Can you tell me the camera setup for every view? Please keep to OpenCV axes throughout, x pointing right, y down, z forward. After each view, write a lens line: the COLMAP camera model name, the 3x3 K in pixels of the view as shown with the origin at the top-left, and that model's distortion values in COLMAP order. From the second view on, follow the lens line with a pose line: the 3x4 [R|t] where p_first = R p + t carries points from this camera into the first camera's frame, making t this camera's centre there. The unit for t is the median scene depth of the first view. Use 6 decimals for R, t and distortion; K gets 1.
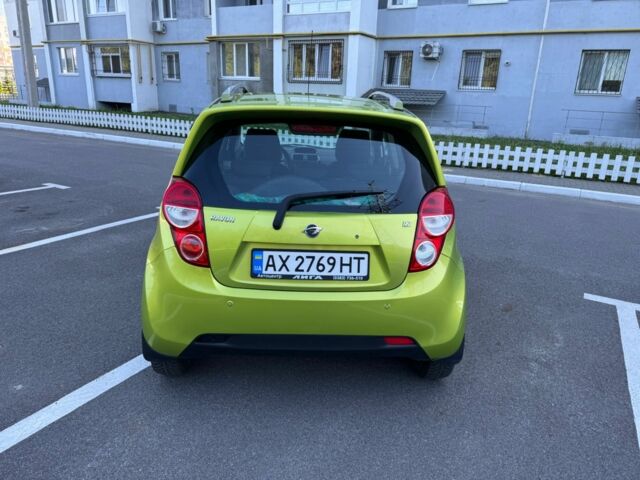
lens RADIAL K [[447.7, 0, 320.0], [0, 447.7, 240.0], [0, 0, 1]] dist [0.059827, -0.063260]
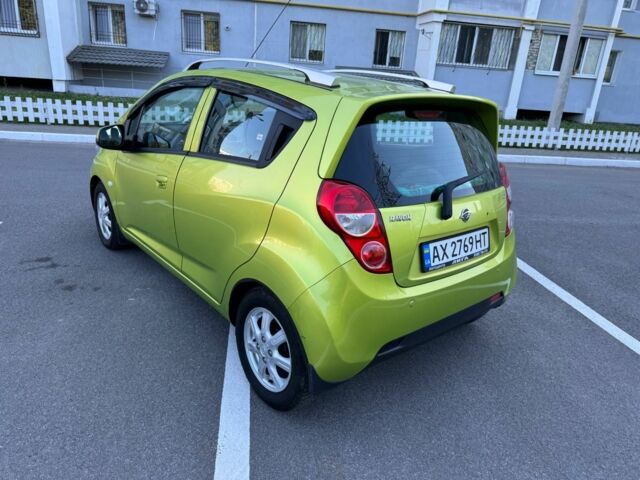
lens RADIAL K [[462.0, 0, 316.2], [0, 462.0, 240.9], [0, 0, 1]] dist [-0.002837, -0.009315]
pose [[0.795334, -0.191630, 0.575084, -0.107984], [0.147779, 0.981387, 0.122642, -0.017085], [-0.587882, -0.012556, 0.808849, 0.037429]]
